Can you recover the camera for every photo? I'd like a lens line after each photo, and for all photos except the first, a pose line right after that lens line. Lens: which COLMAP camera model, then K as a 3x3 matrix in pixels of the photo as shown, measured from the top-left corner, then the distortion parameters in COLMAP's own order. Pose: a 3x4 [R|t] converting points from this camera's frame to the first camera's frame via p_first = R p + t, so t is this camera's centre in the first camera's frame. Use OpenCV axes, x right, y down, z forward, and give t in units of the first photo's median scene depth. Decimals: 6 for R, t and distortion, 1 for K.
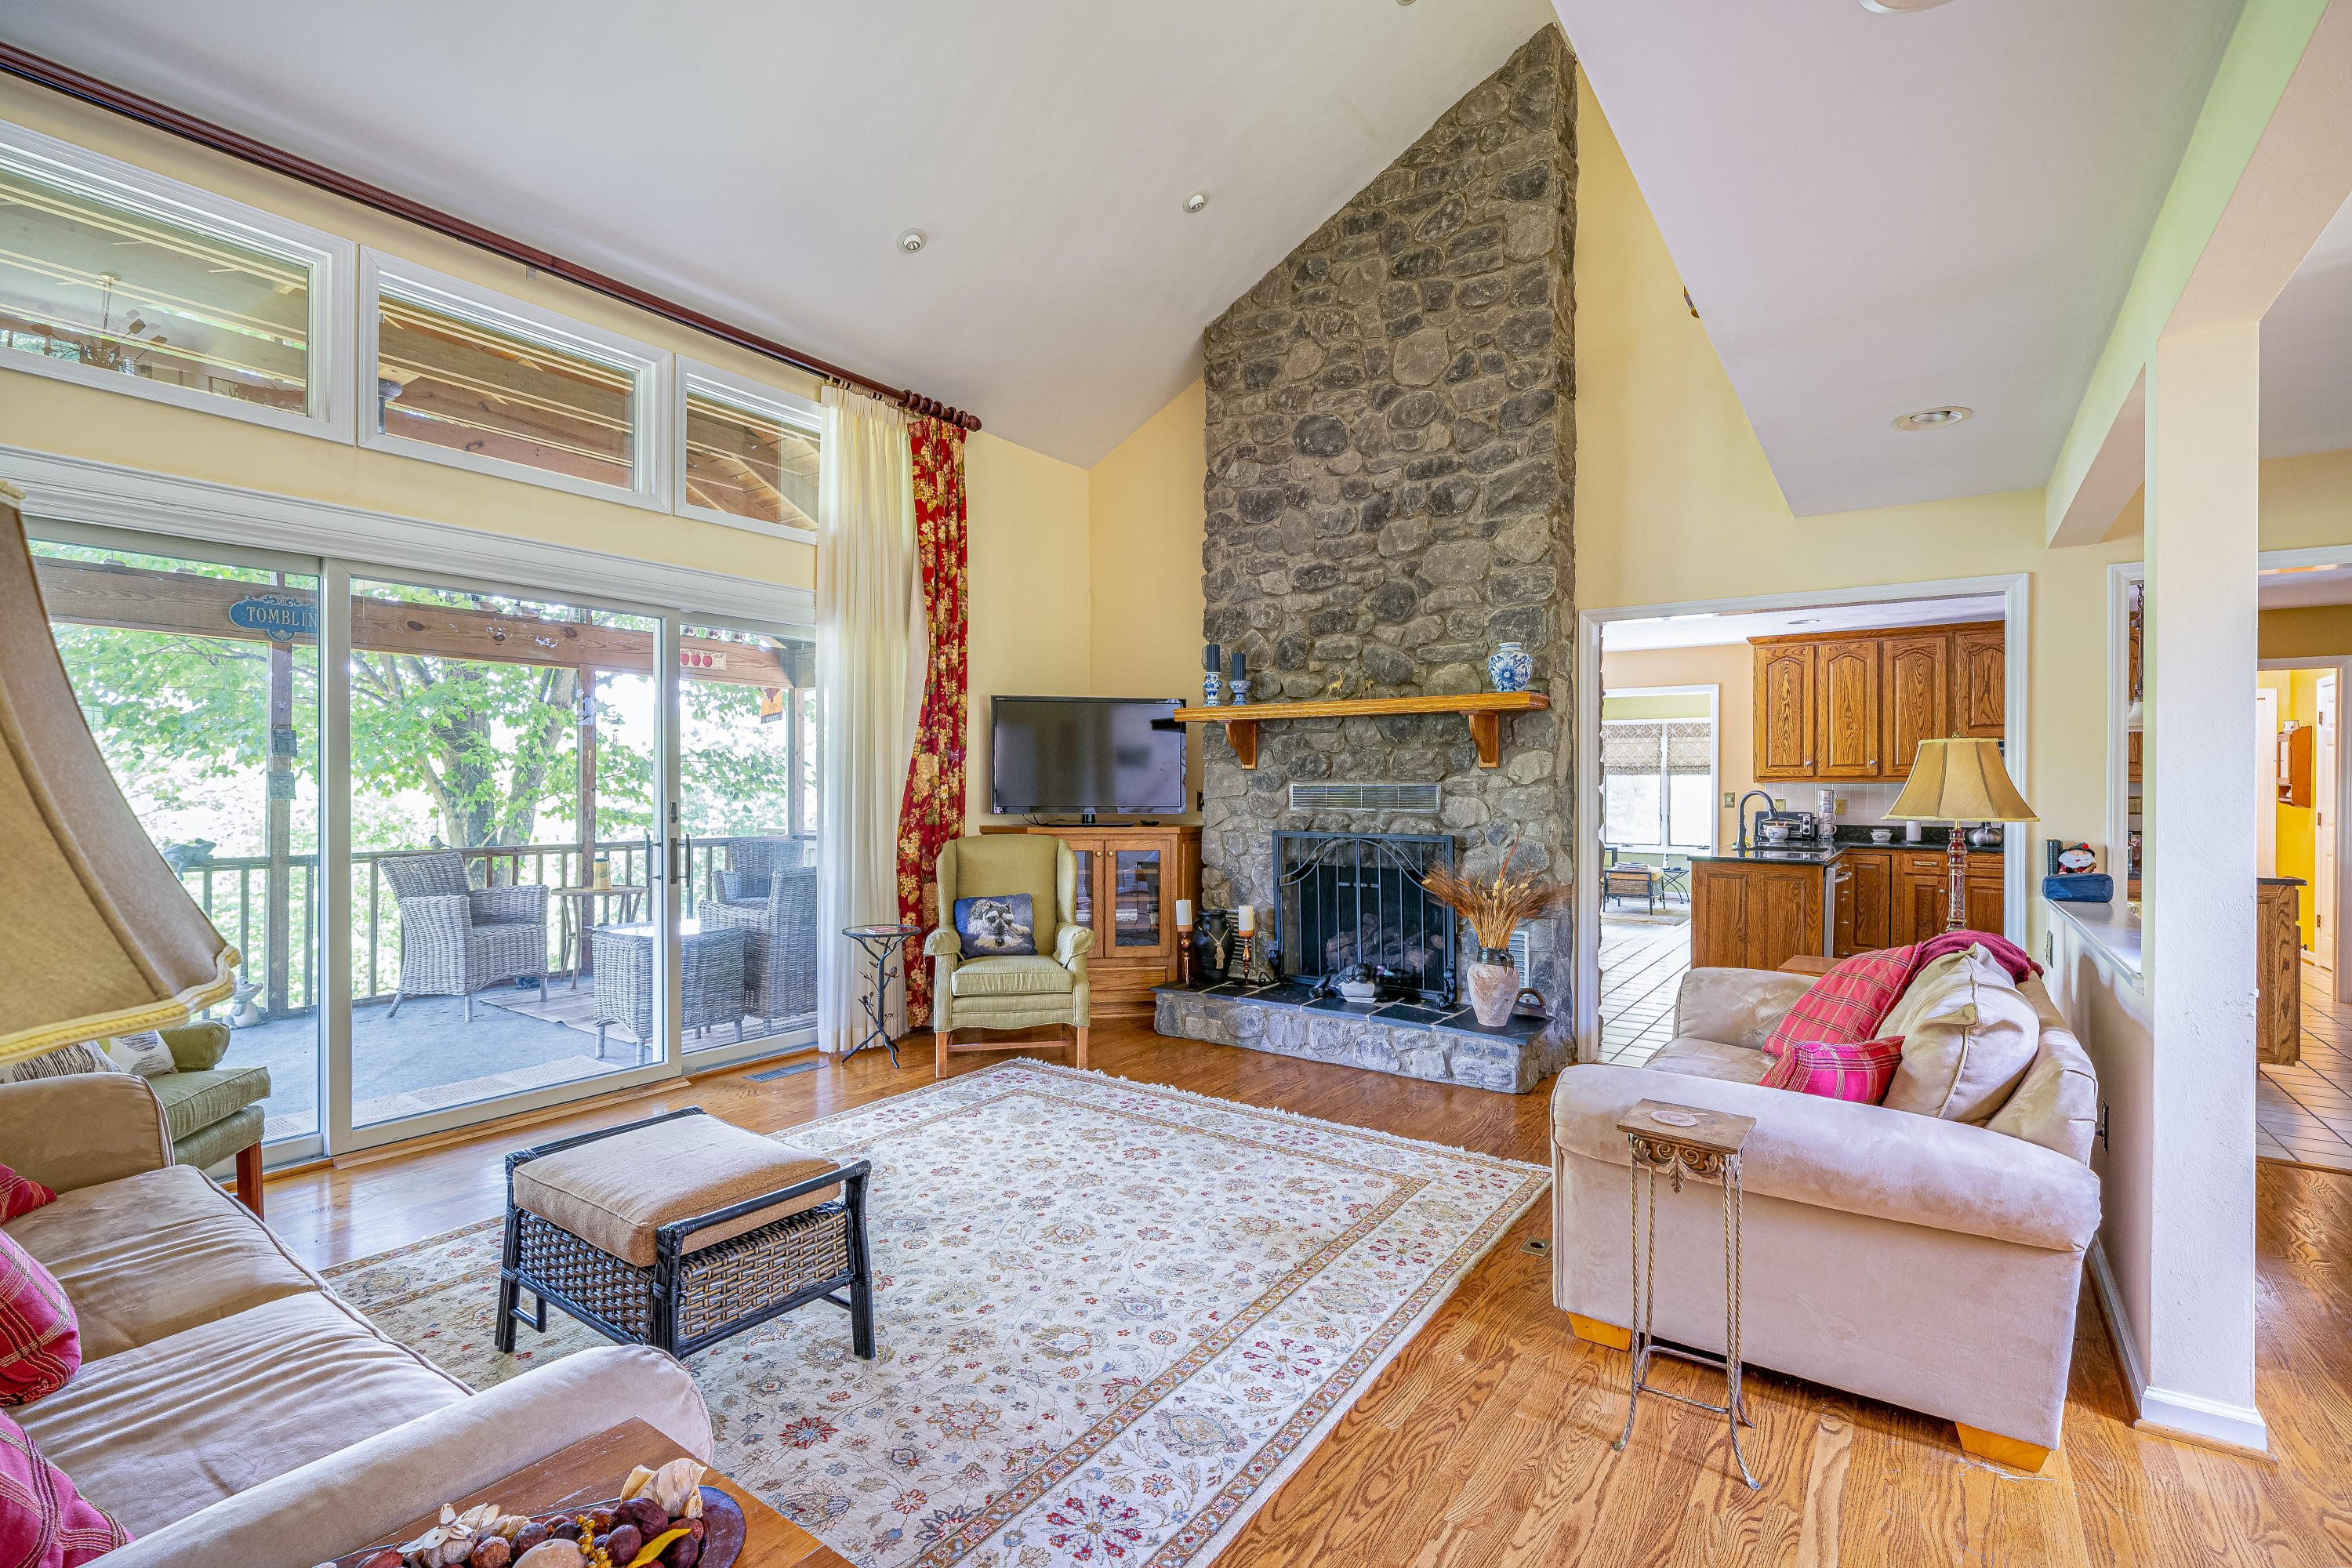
lens RADIAL K [[1065.5, 0, 1168.4], [0, 1065.5, 787.6], [0, 0, 1]] dist [-0.004457, -0.000385]
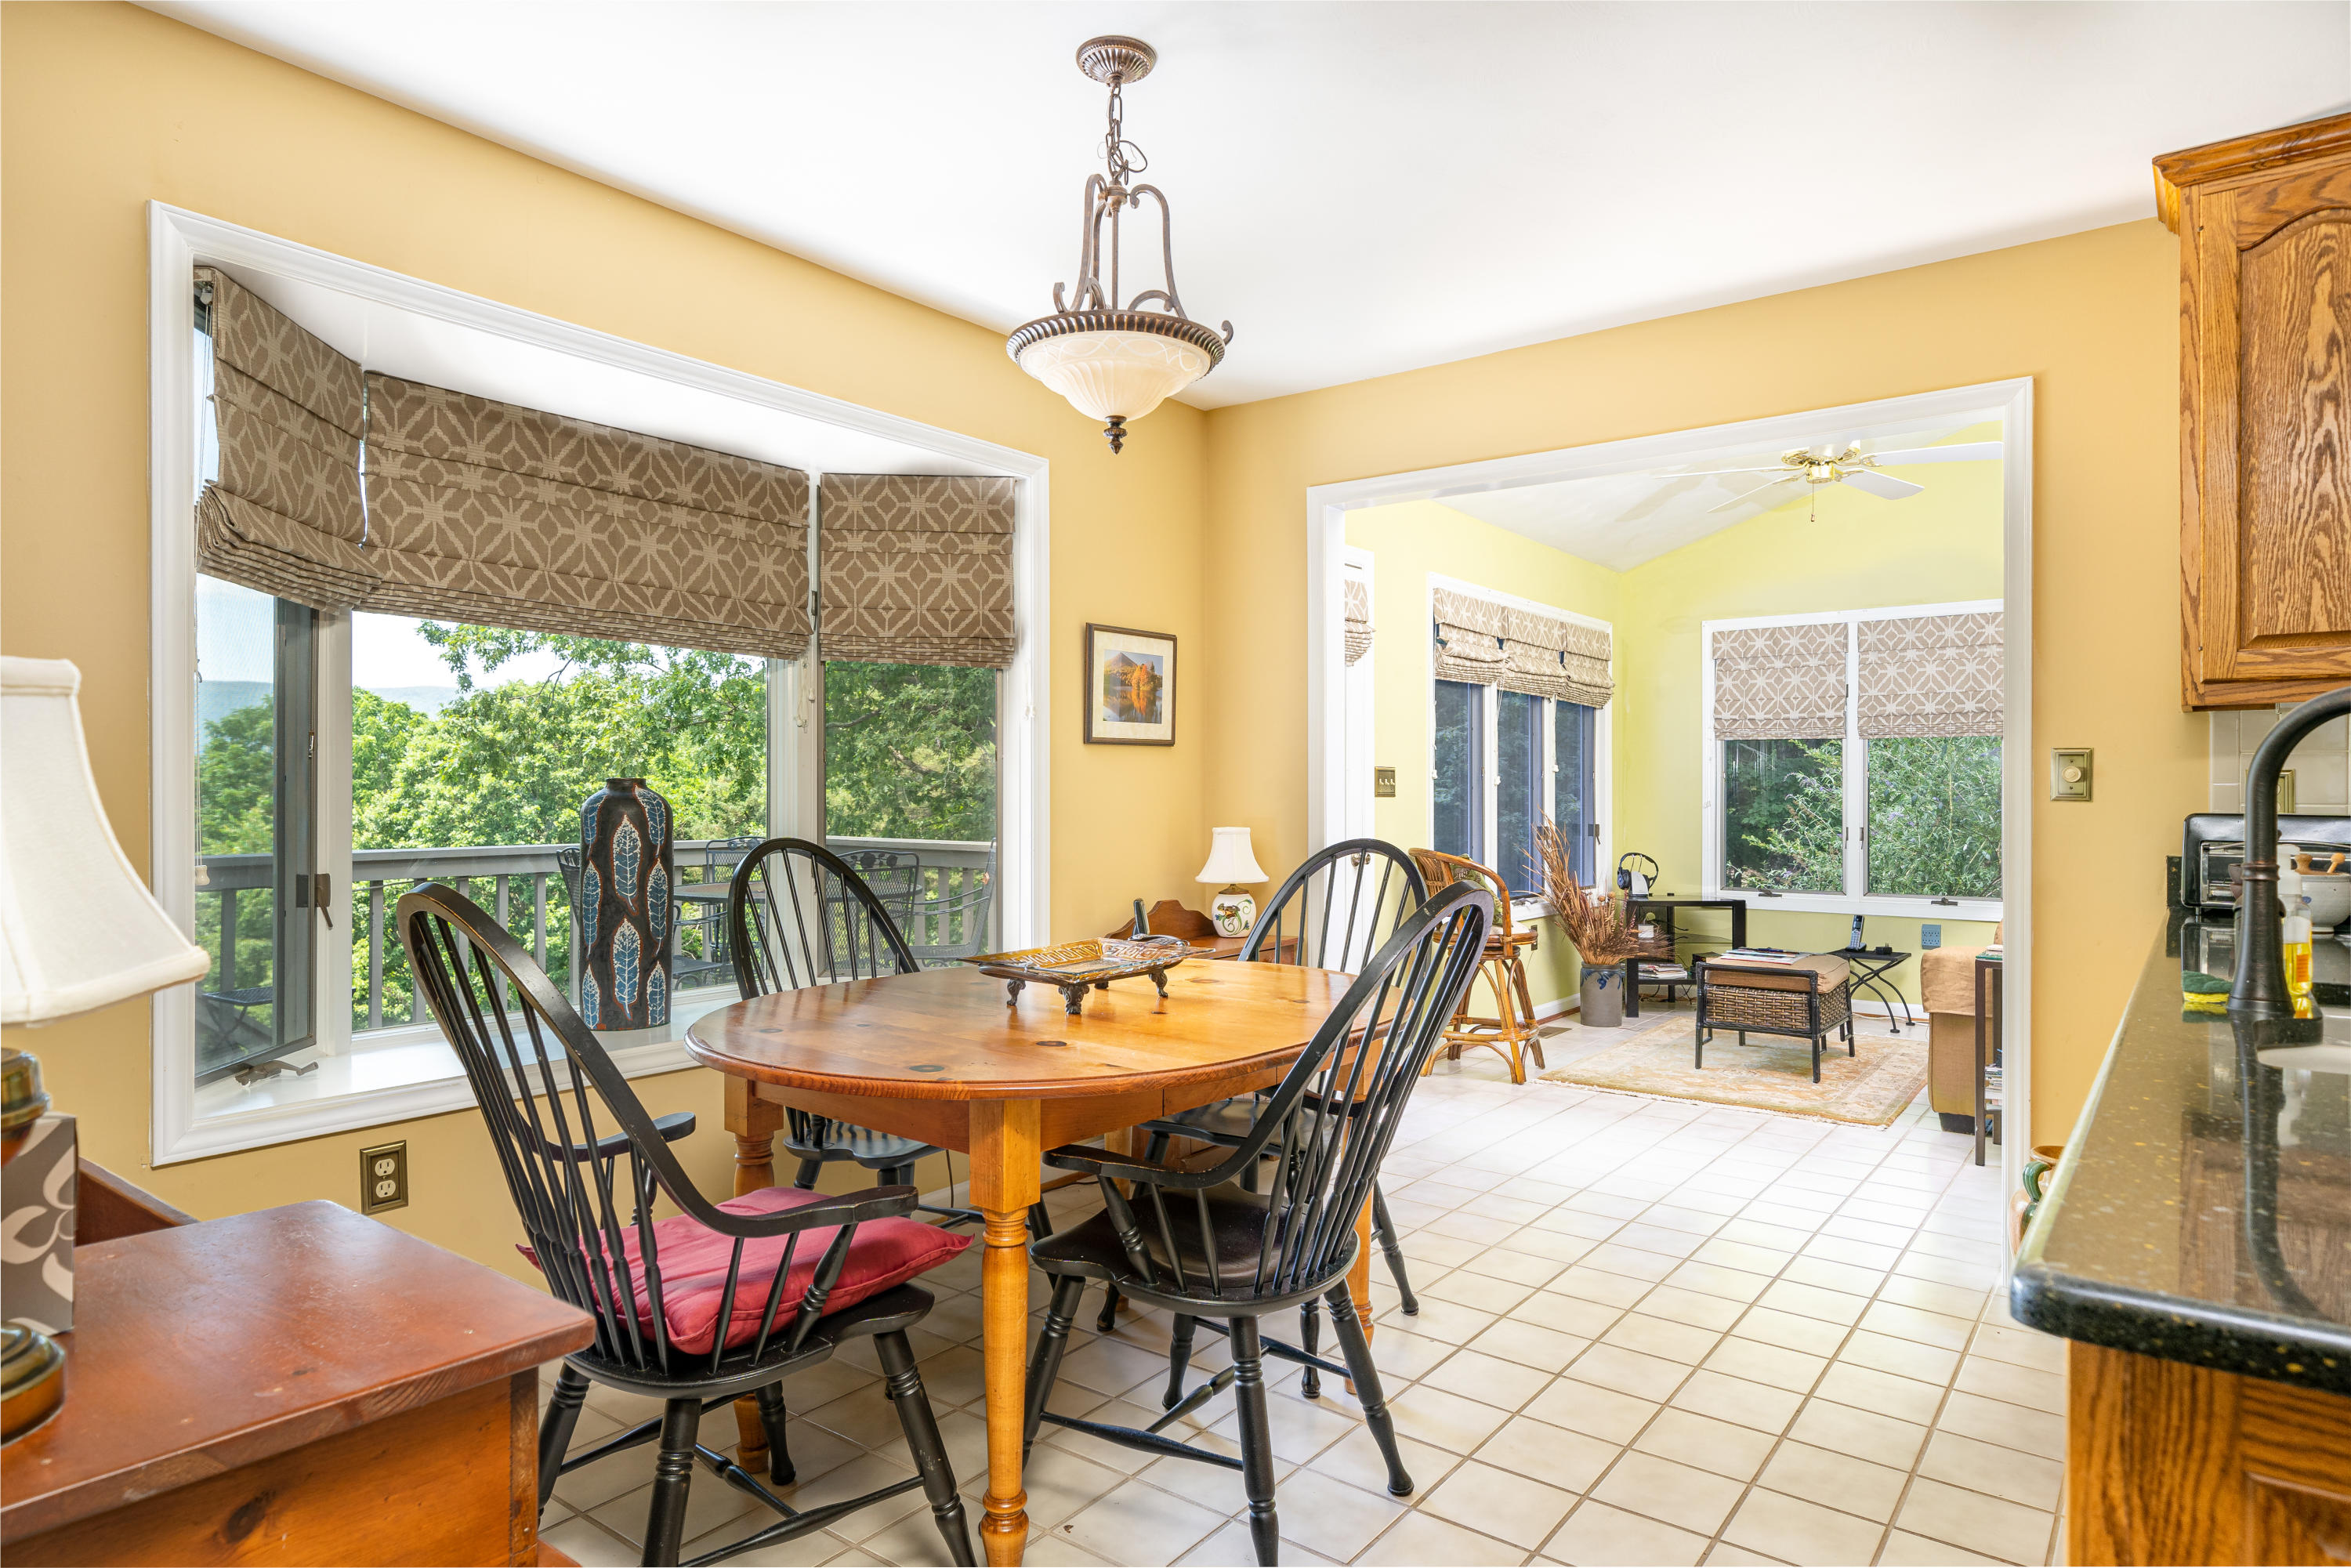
lens RADIAL K [[1354.9, 0, 1170.4], [0, 1354.9, 796.9], [0, 0, 1]] dist [0.008306, -0.004867]
pose [[0.999398, -0.004540, -0.034403, 0.321154], [0.004630, 0.999986, 0.002553, 0.016372], [0.034391, -0.002710, 0.999405, 0.677783]]
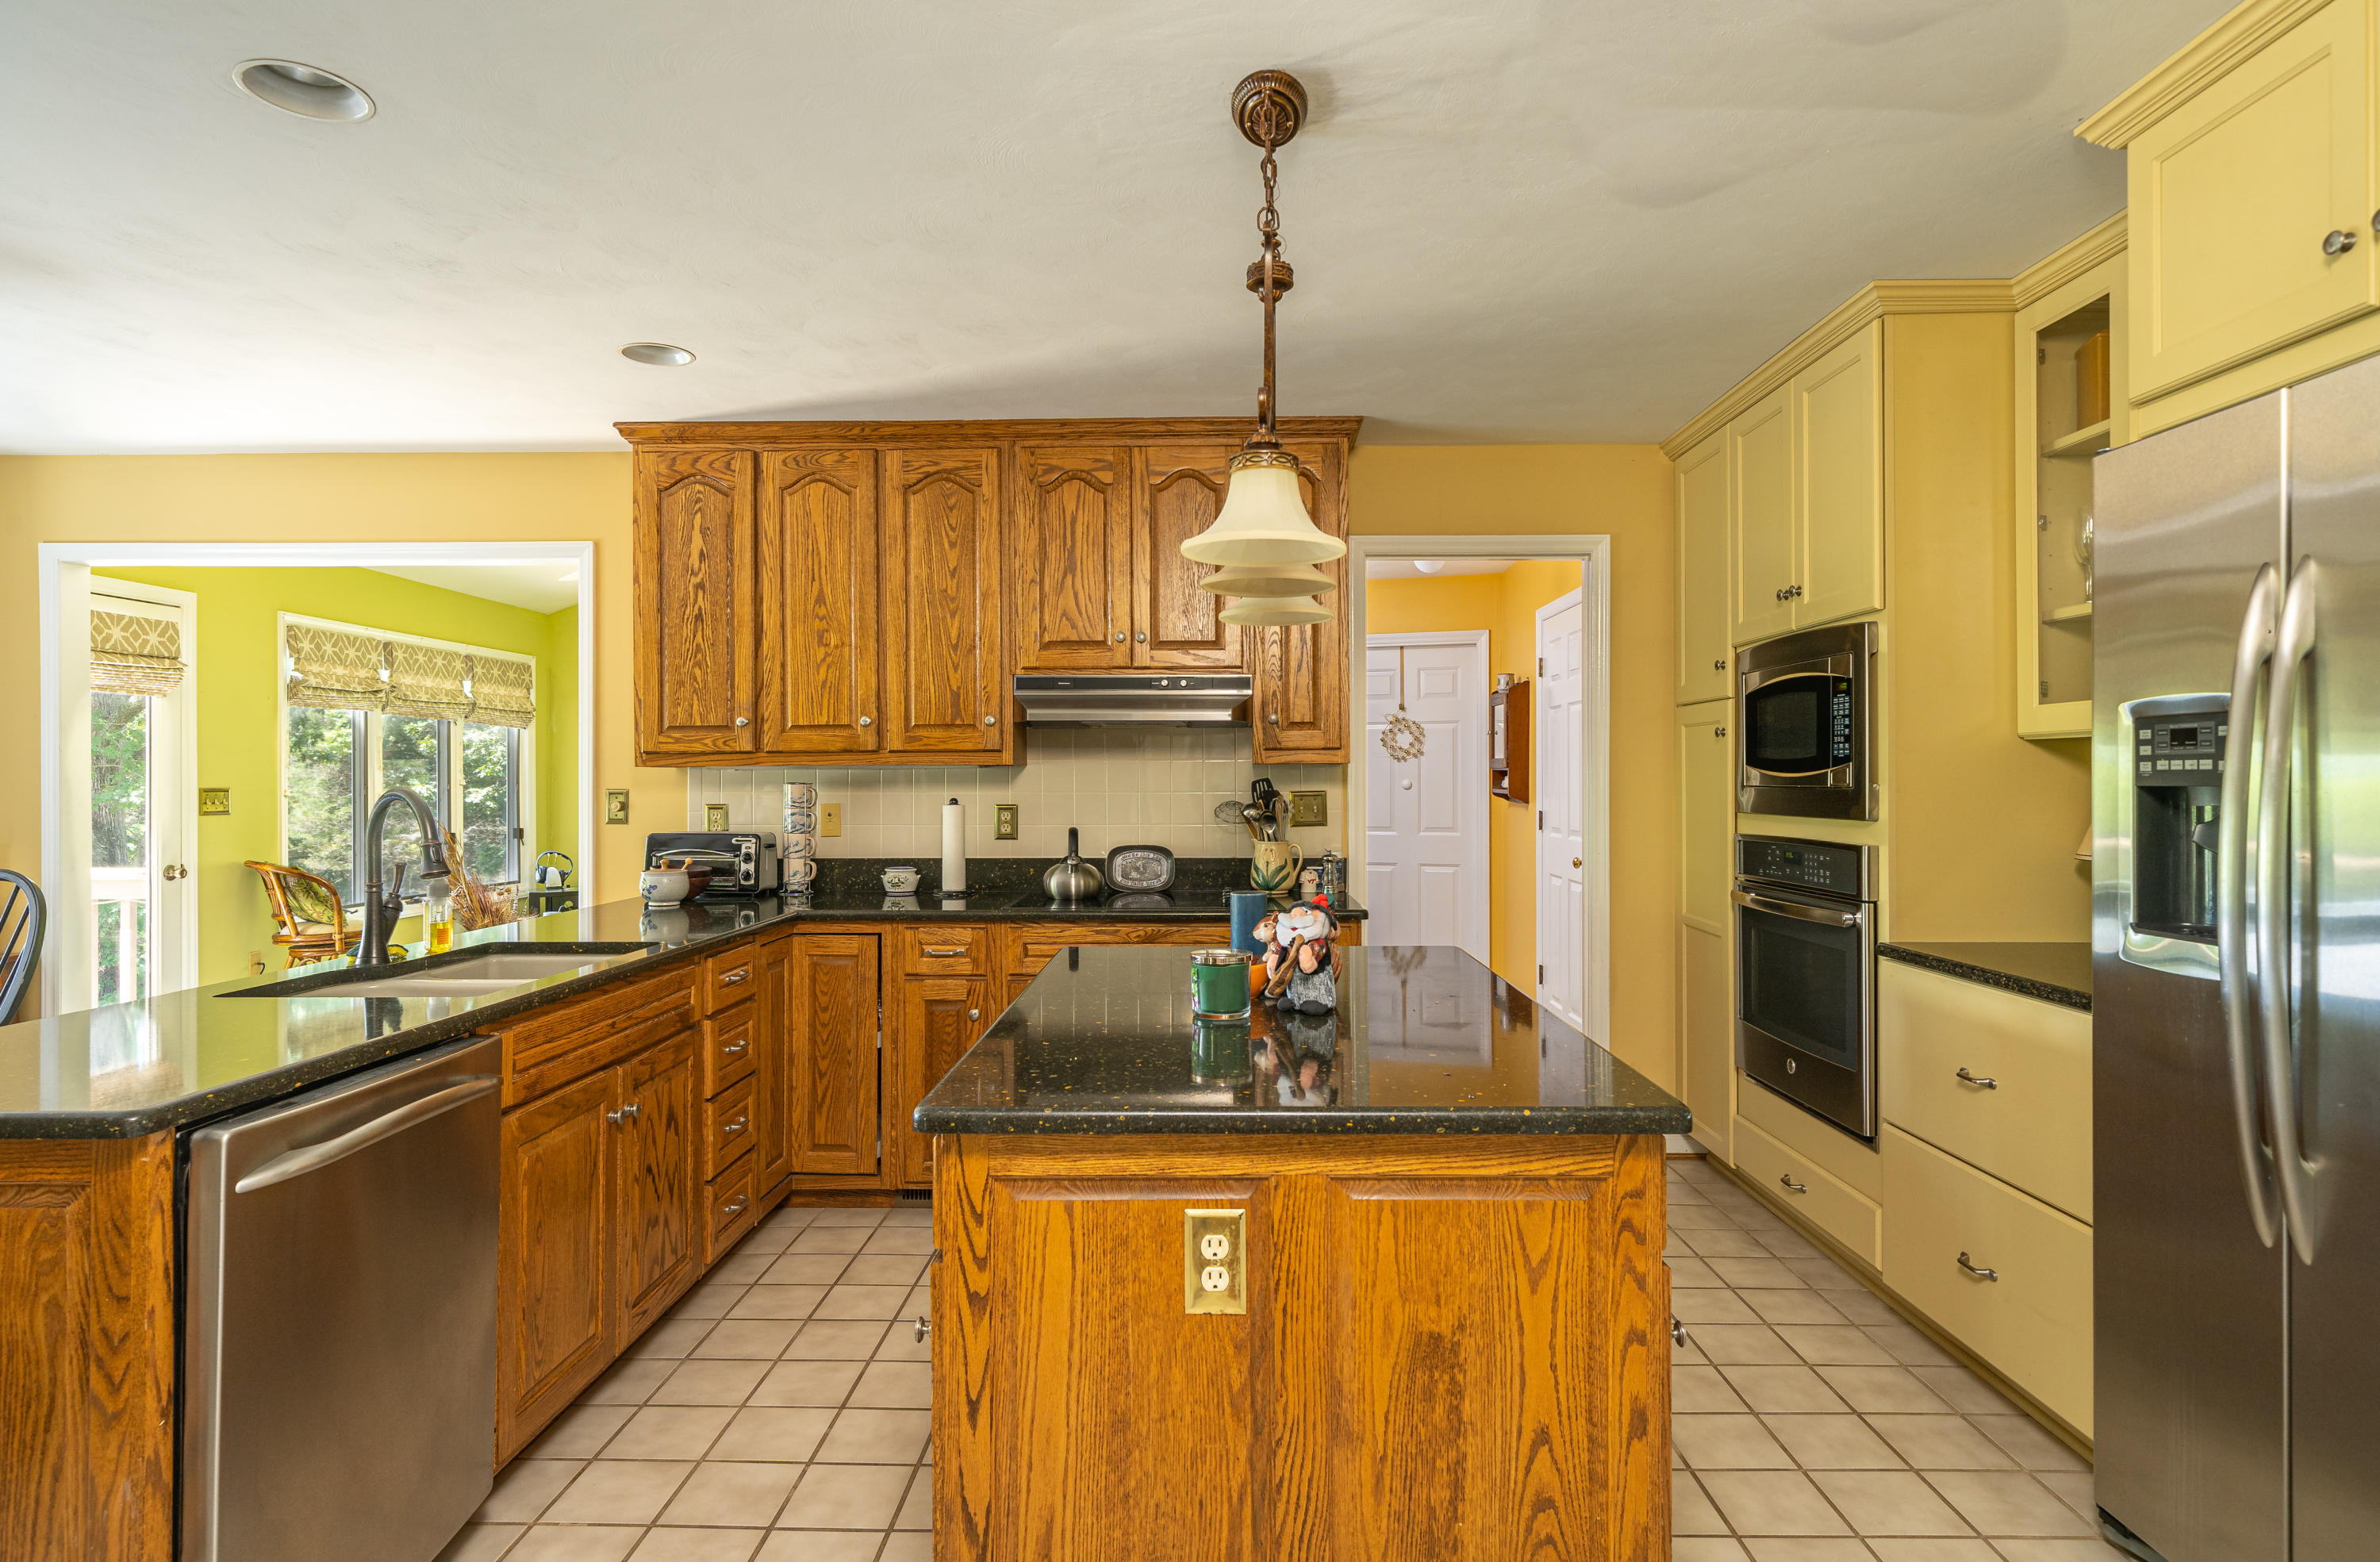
lens RADIAL K [[1246.4, 0, 1186.2], [0, 1246.4, 778.0], [0, 0, 1]] dist [0.001782, 0.000504]
pose [[0.828123, -0.006874, 0.560505, 0.470321], [0.007417, 0.999972, 0.001304, 0.000501], [-0.560498, 0.003078, 0.828150, 0.481766]]
